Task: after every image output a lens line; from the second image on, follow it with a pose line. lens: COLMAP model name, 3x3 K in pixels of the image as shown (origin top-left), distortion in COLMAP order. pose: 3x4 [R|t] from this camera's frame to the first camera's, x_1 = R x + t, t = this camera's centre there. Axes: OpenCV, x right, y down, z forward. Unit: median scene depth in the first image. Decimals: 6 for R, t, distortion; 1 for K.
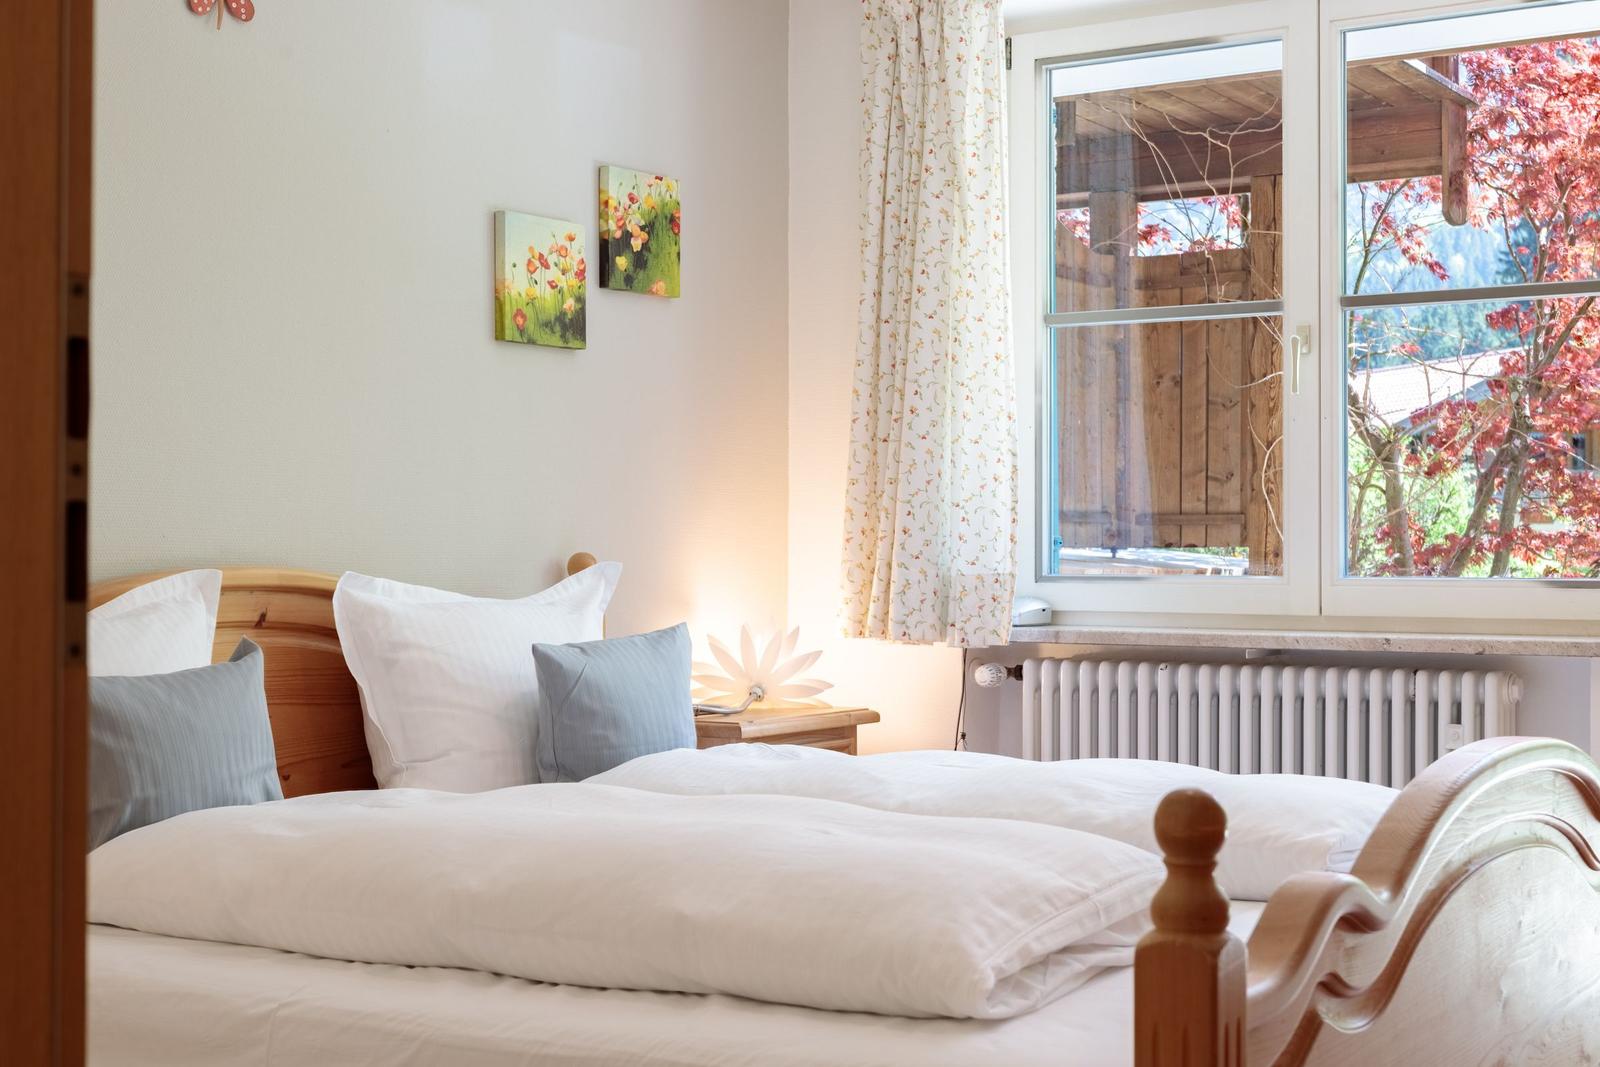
lens RADIAL K [[2214.4, 0, 815.6], [0, 2214.4, 532.6], [0, 0, 1]] dist [-0.013171, -0.043670]
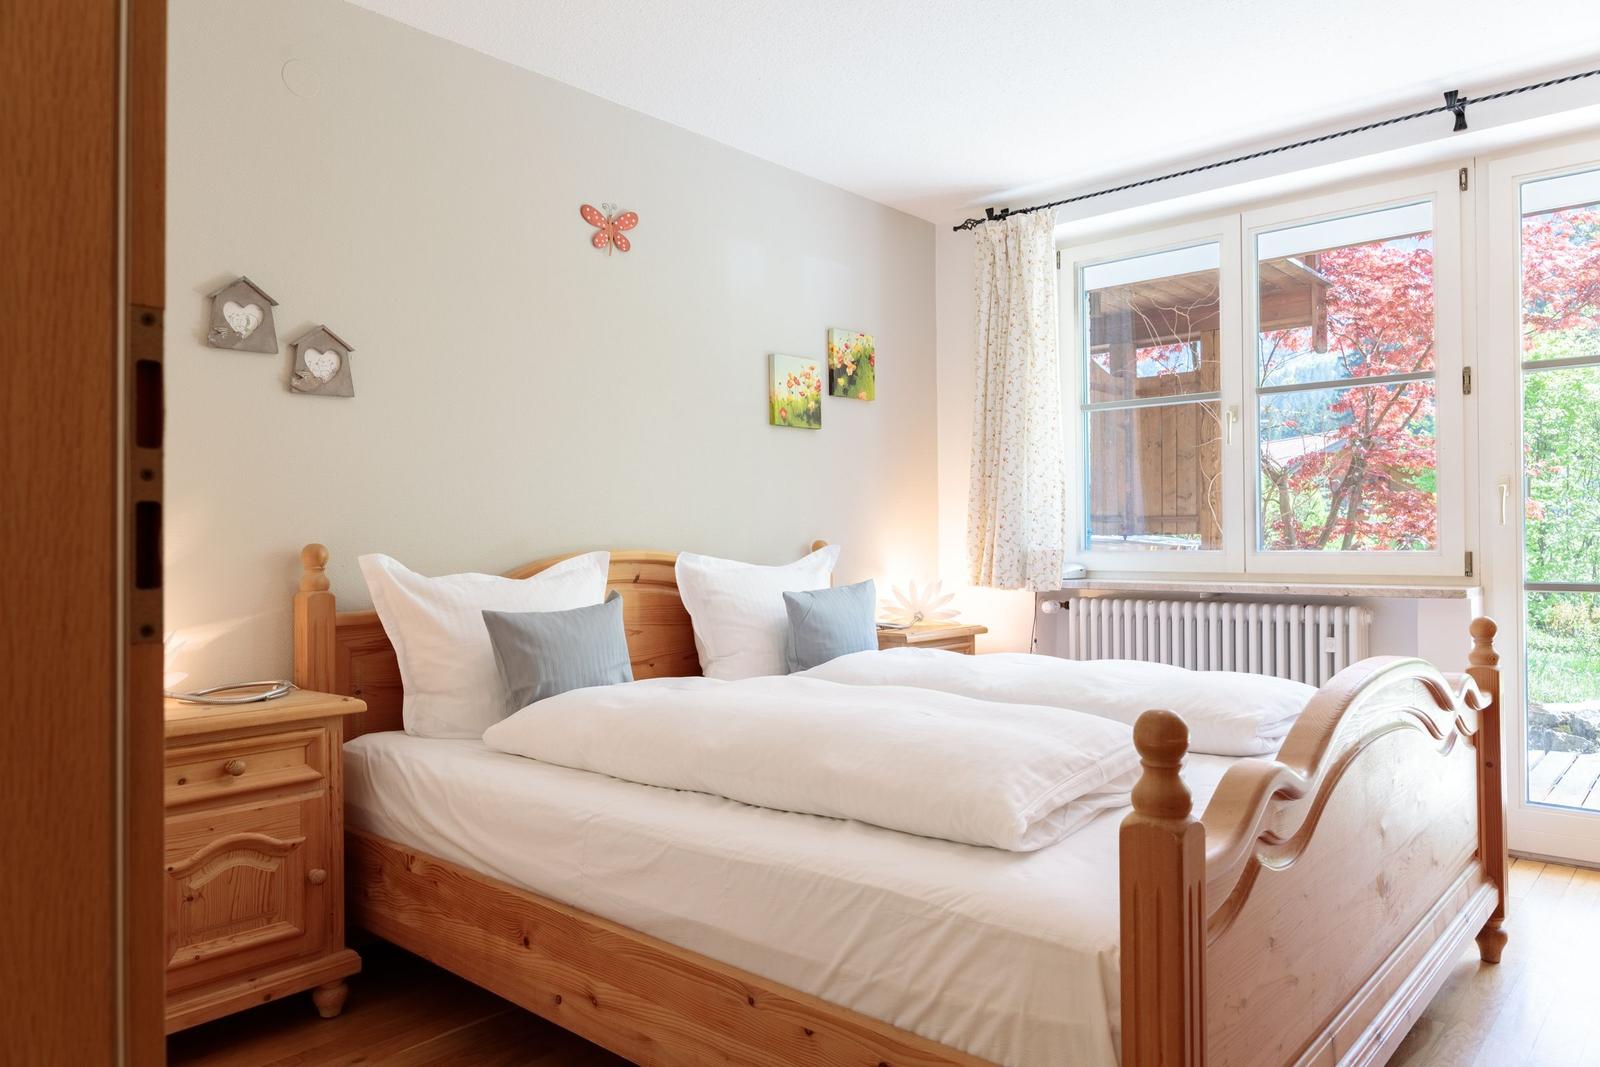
lens RADIAL K [[1070.3, 0, 803.5], [0, 1070.3, 531.3], [0, 0, 1]] dist [0.000113, -0.006390]
pose [[0.986875, -0.009807, -0.161187, 0.024599], [0.010017, 0.999950, 0.000491, 0.001197], [0.161174, -0.002099, 0.986924, 0.129901]]
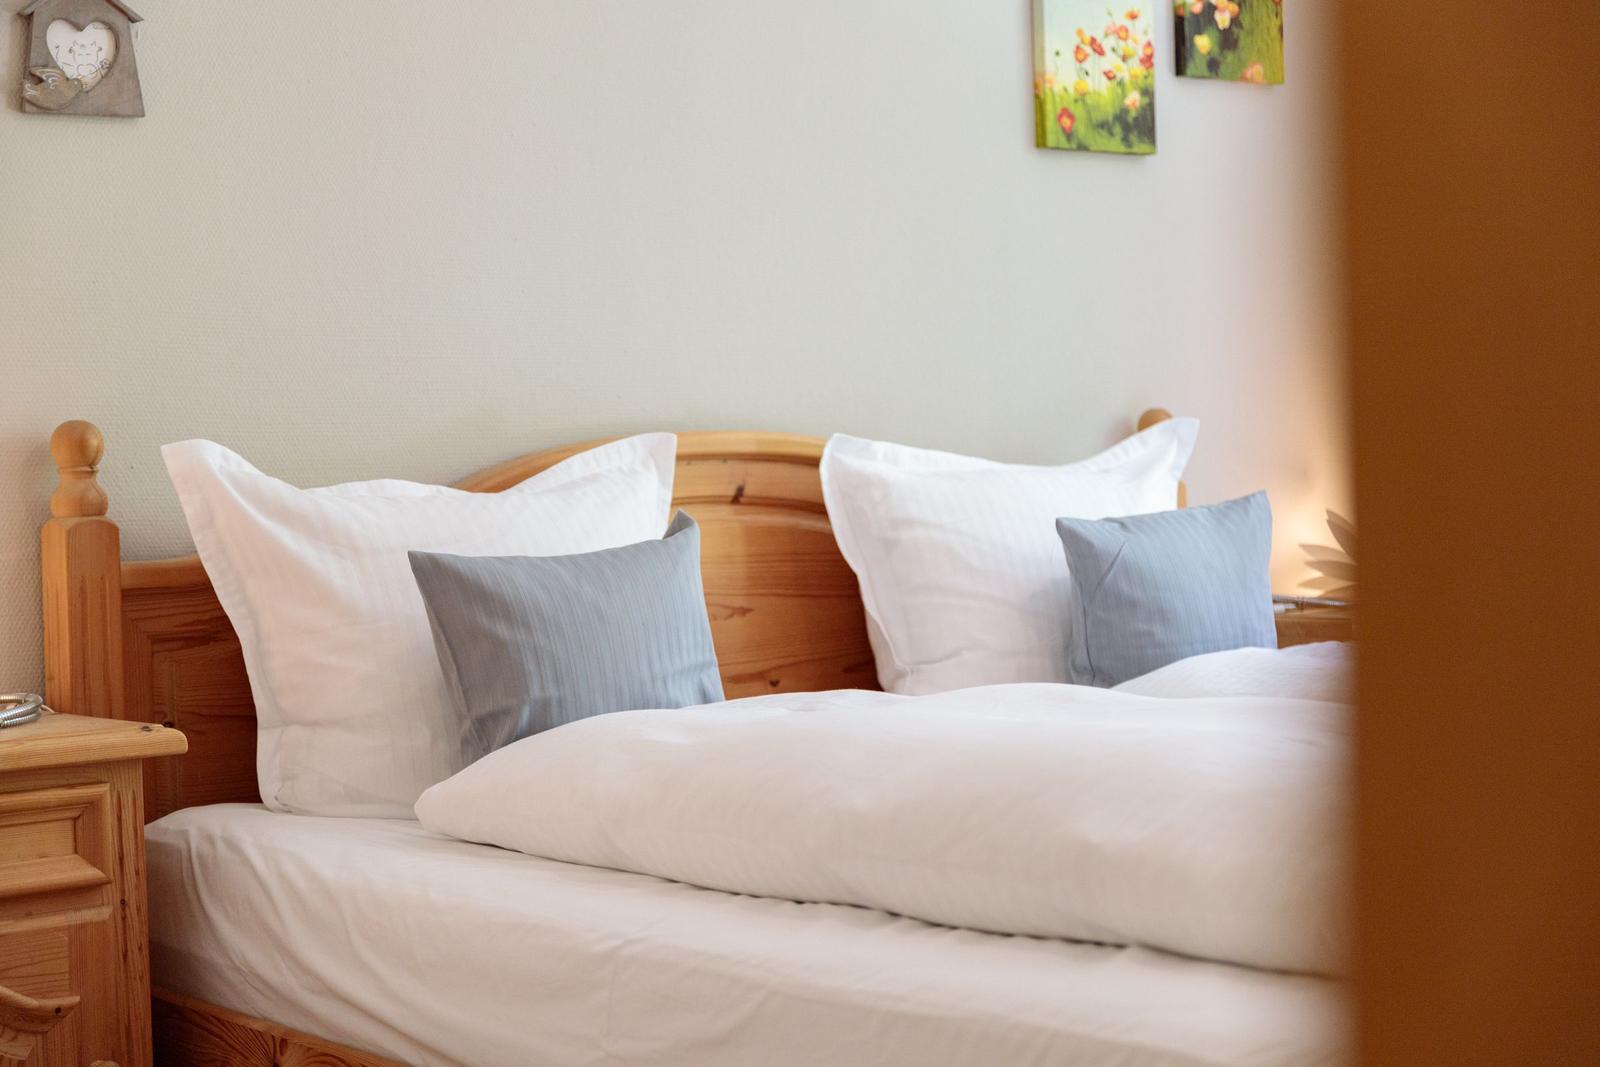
lens RADIAL K [[2643.2, 0, 800.5], [0, 2643.2, 534.9], [0, 0, 1]] dist [-0.008088, -0.139028]
pose [[0.951095, -0.012698, -0.308637, 0.069969], [0.026587, 0.998812, 0.040836, 0.012731], [0.307751, -0.047044, 0.950303, 0.048421]]
